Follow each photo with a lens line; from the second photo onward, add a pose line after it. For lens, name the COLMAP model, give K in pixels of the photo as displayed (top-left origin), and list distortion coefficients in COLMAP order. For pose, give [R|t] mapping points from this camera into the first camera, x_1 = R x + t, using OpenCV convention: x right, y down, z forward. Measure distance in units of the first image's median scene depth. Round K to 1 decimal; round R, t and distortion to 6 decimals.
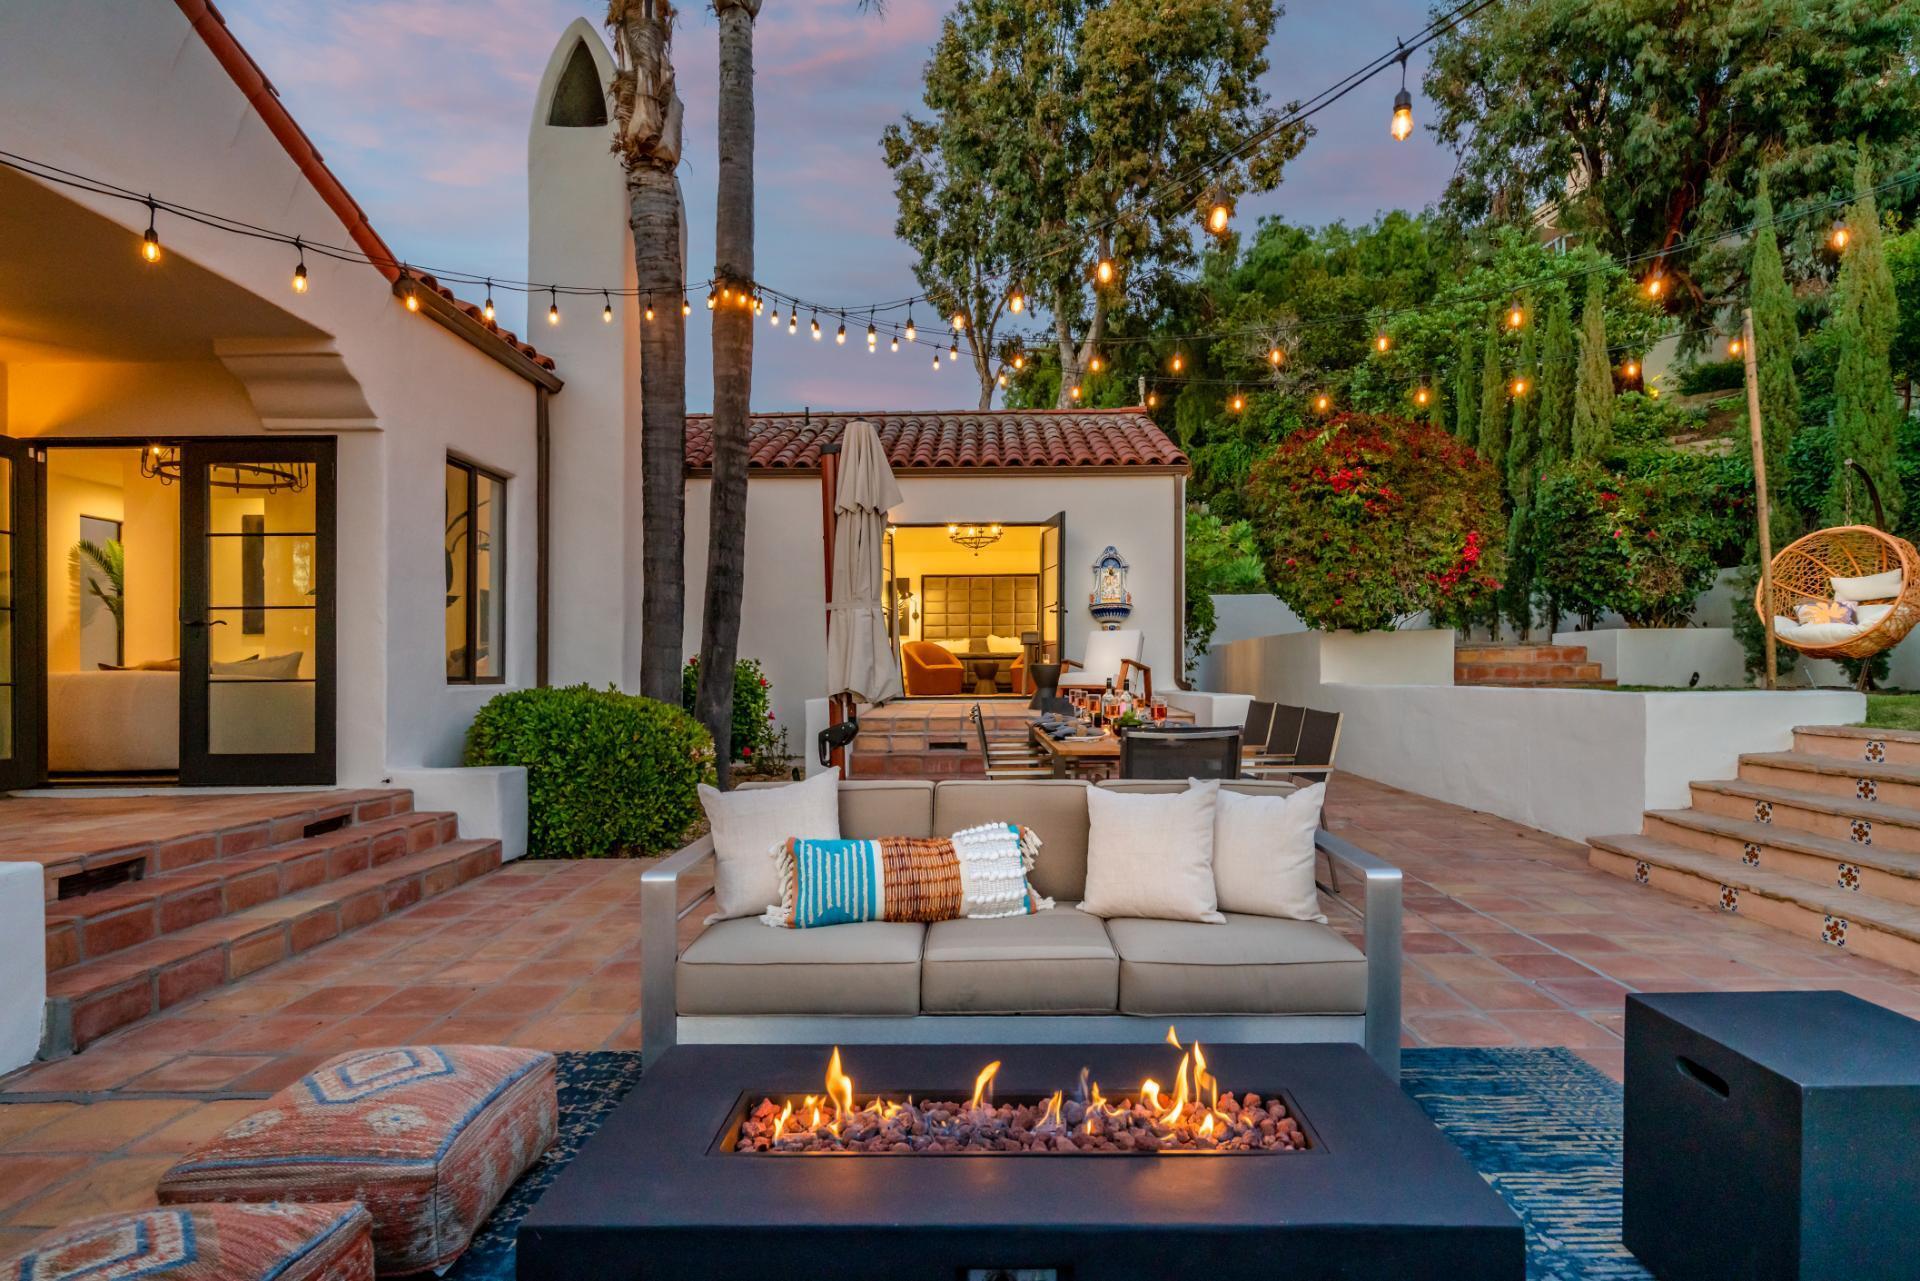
lens RADIAL K [[980.7, 0, 990.8], [0, 980.7, 683.4], [0, 0, 1]] dist [0.001768, 0.001744]
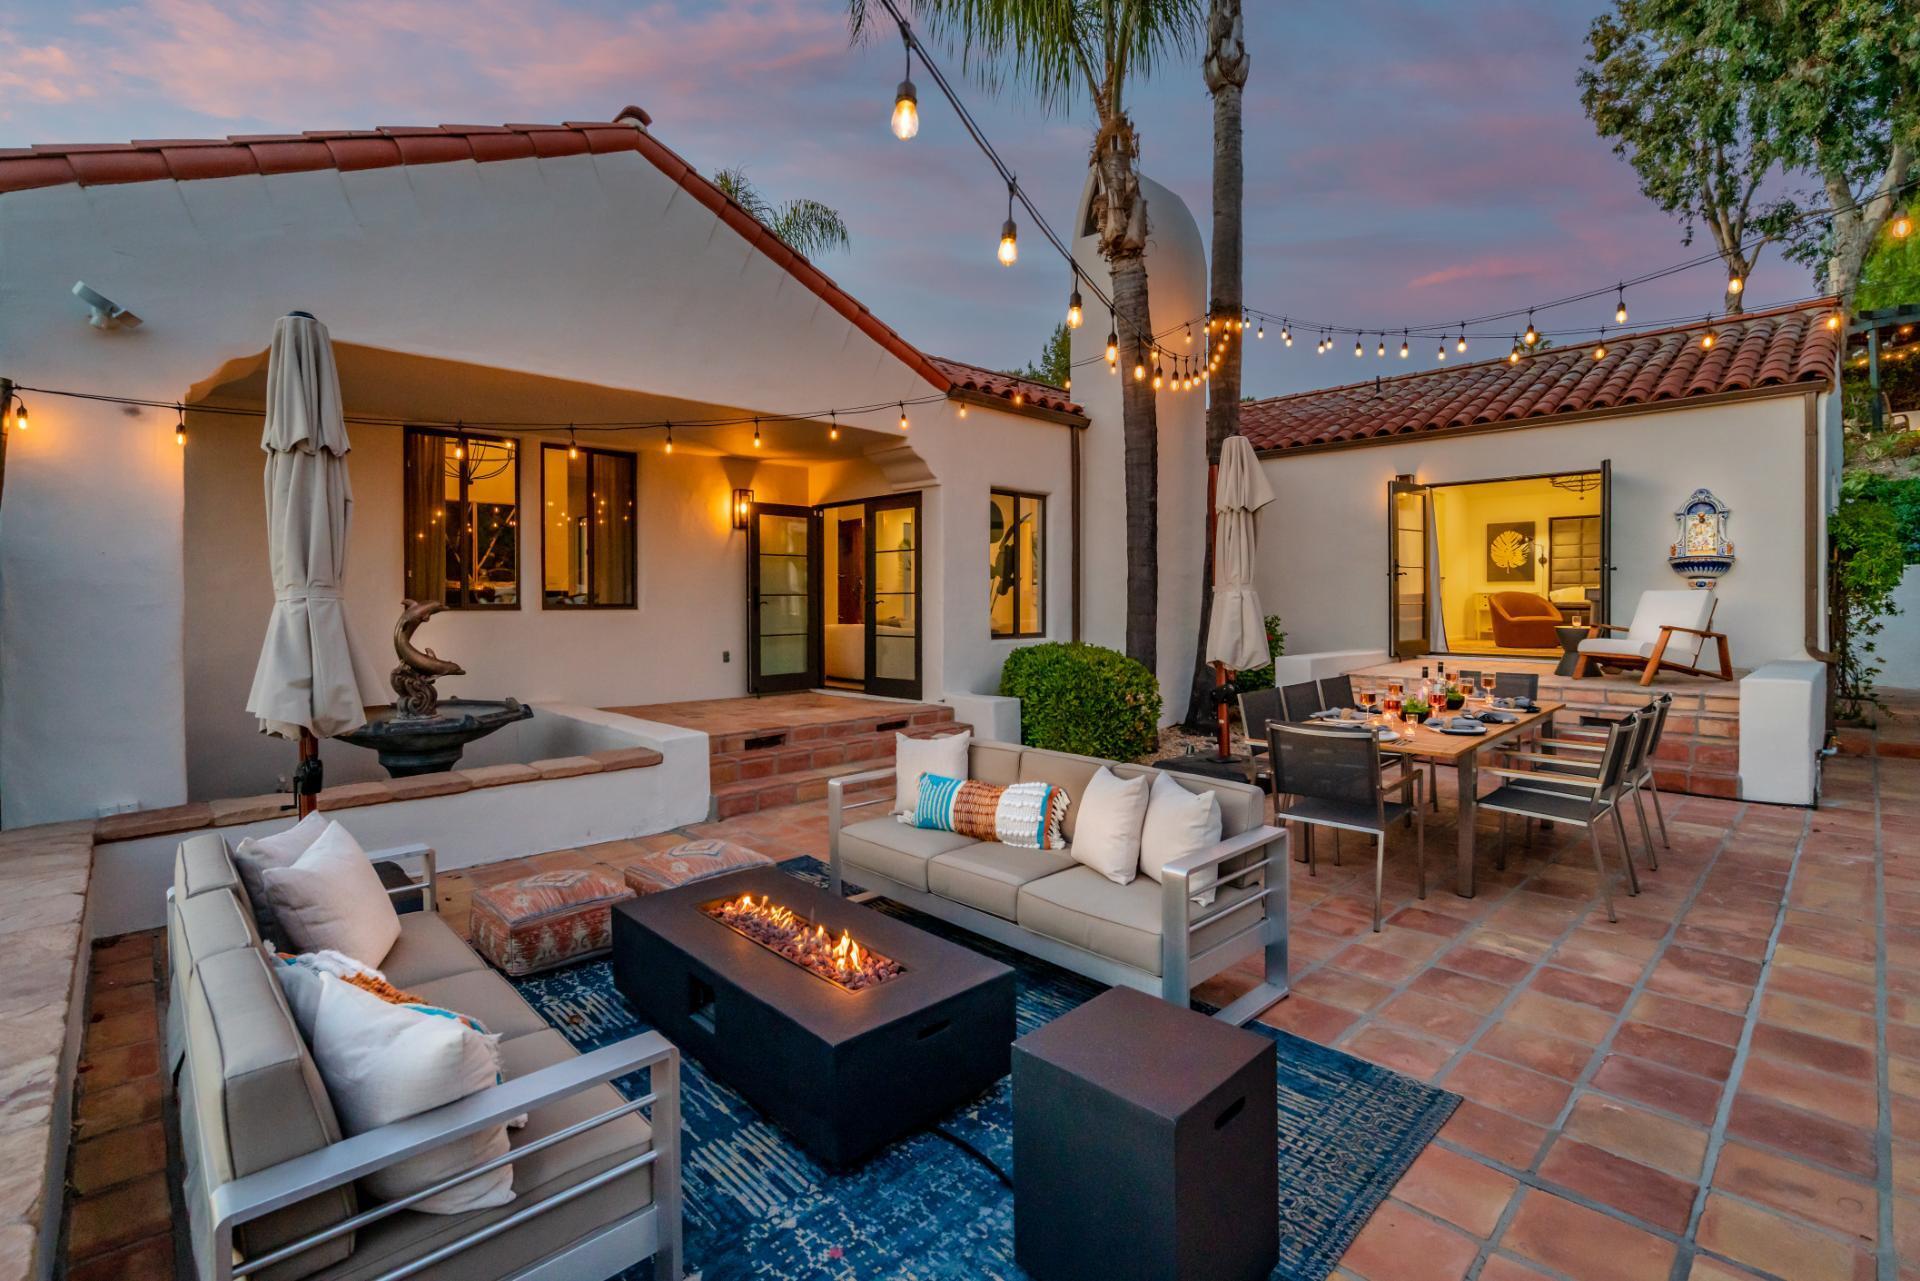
lens RADIAL K [[875.6, 0, 960.5], [0, 875.6, 615.3], [0, 0, 1]] dist [-0.000816, -0.001367]
pose [[0.698978, 0.019245, -0.714884, 0.409419], [-0.014103, 0.999814, 0.013126, -0.057581], [0.715004, 0.000907, 0.699119, 0.010365]]
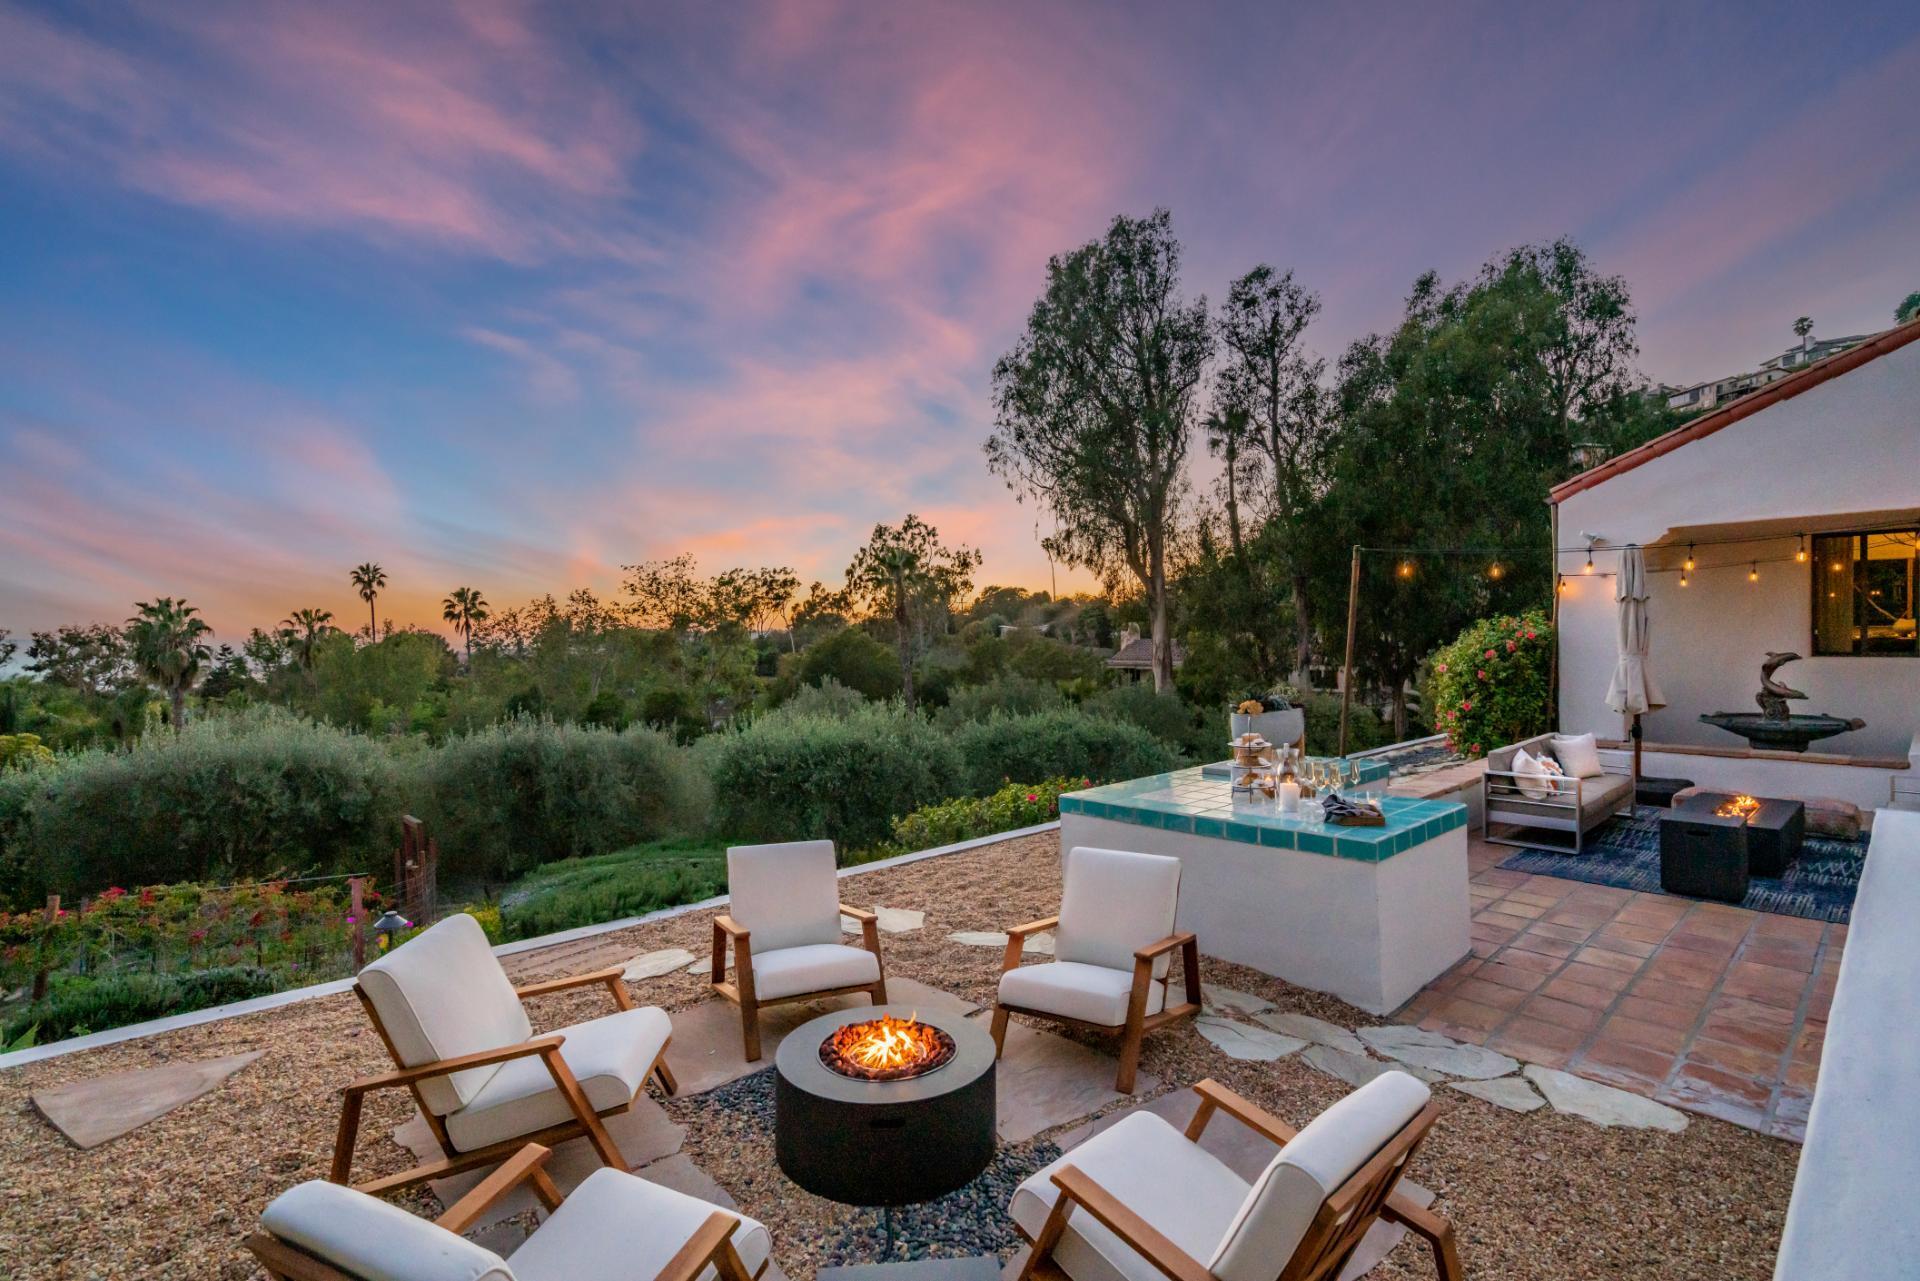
lens RADIAL K [[877.9, 0, 923.6], [0, 877.9, 641.6], [0, 0, 1]] dist [-0.000155, -0.000639]
pose [[-0.754457, 0.028705, -0.655722, 1.572934], [0.015352, 0.999542, 0.026093, -0.141344], [0.656170, 0.009620, -0.754552, 0.453280]]
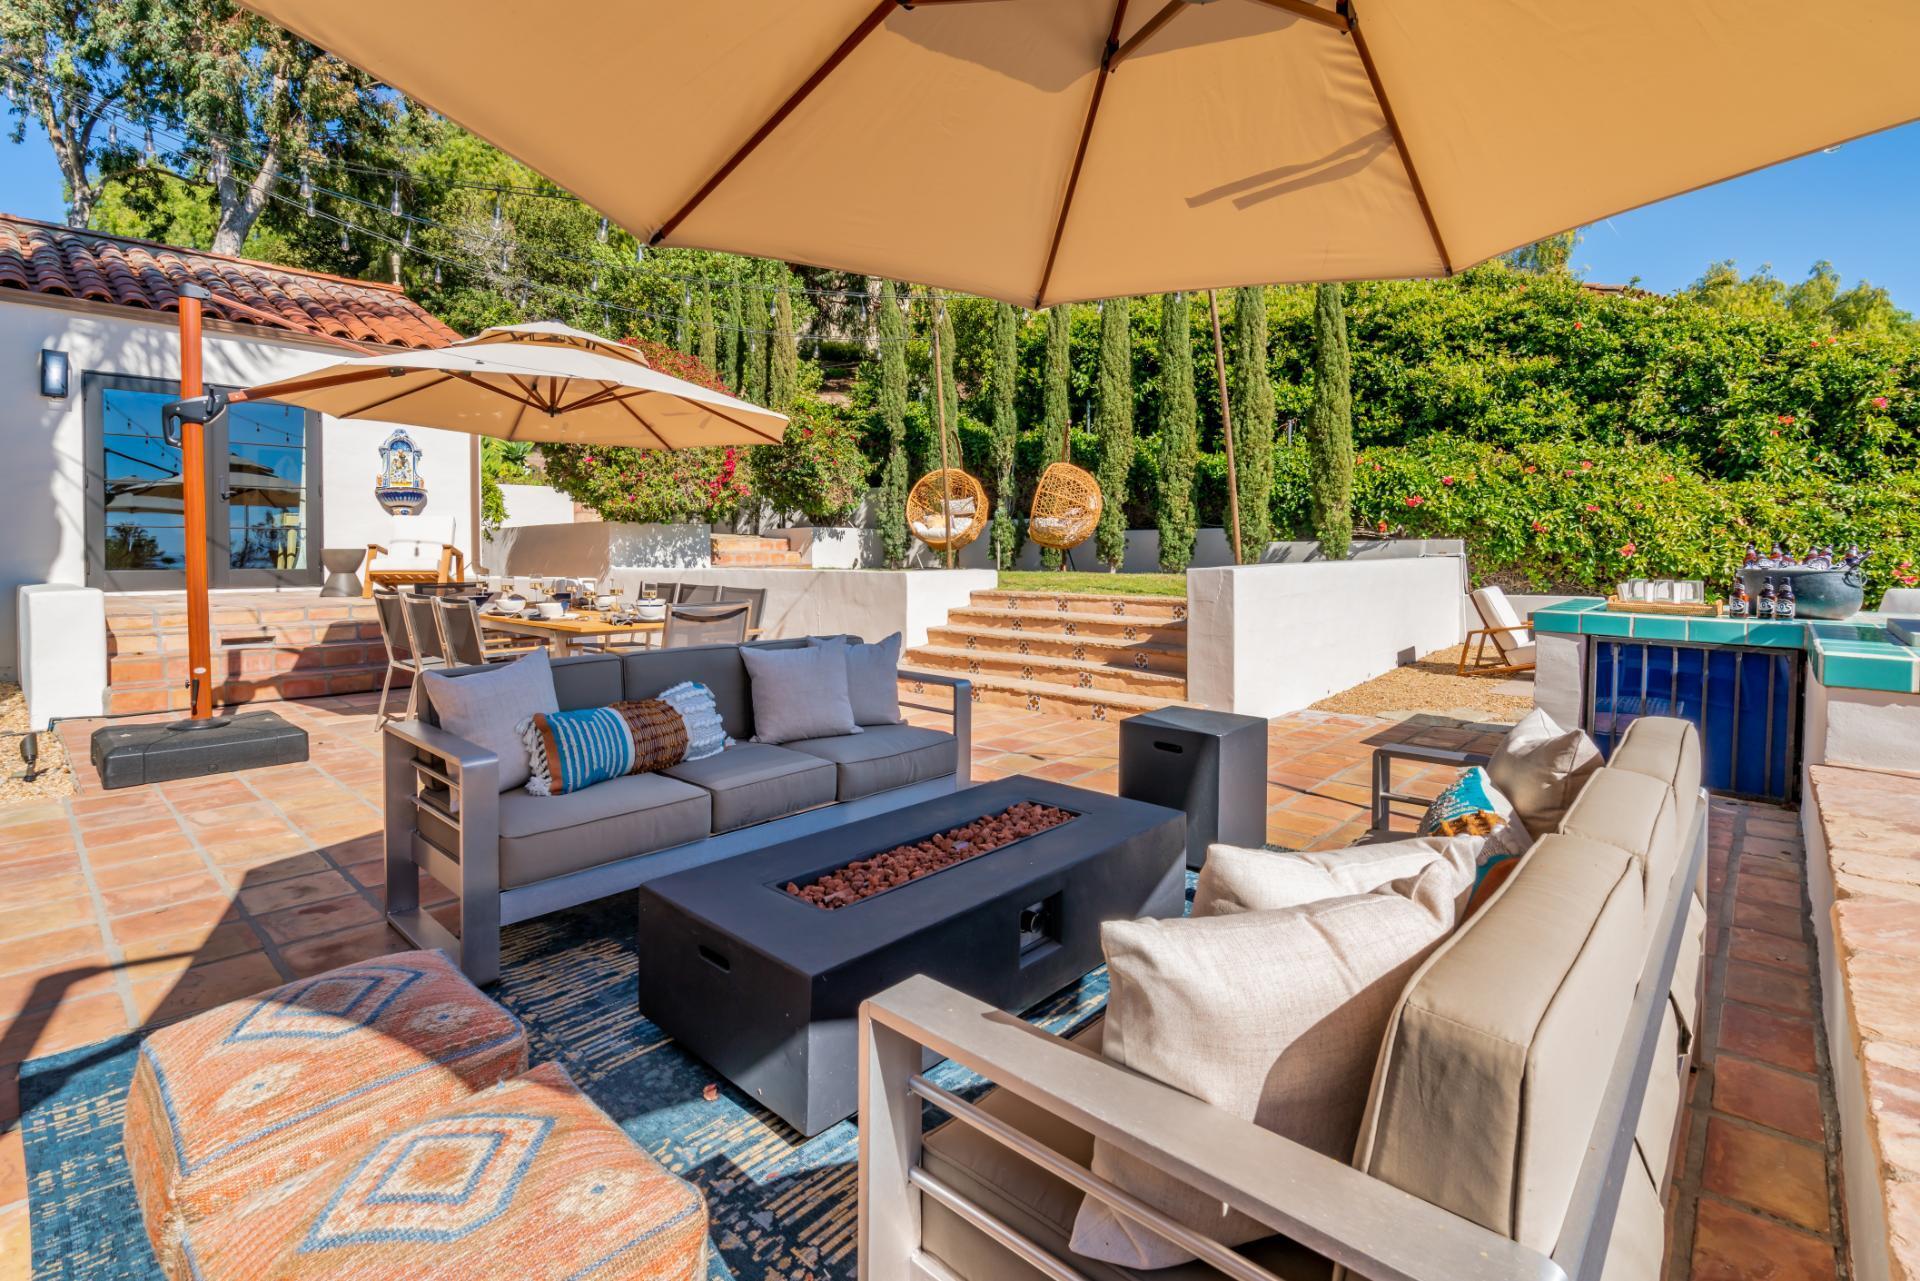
lens RADIAL K [[875.6, 0, 937.7], [0, 875.6, 579.9], [0, 0, 1]] dist [-0.000816, -0.001367]
pose [[0.686375, -0.015620, 0.727080, -0.277536], [0.005515, 0.999852, 0.016274, -0.000407], [-0.727227, -0.007161, 0.686360, 0.015426]]
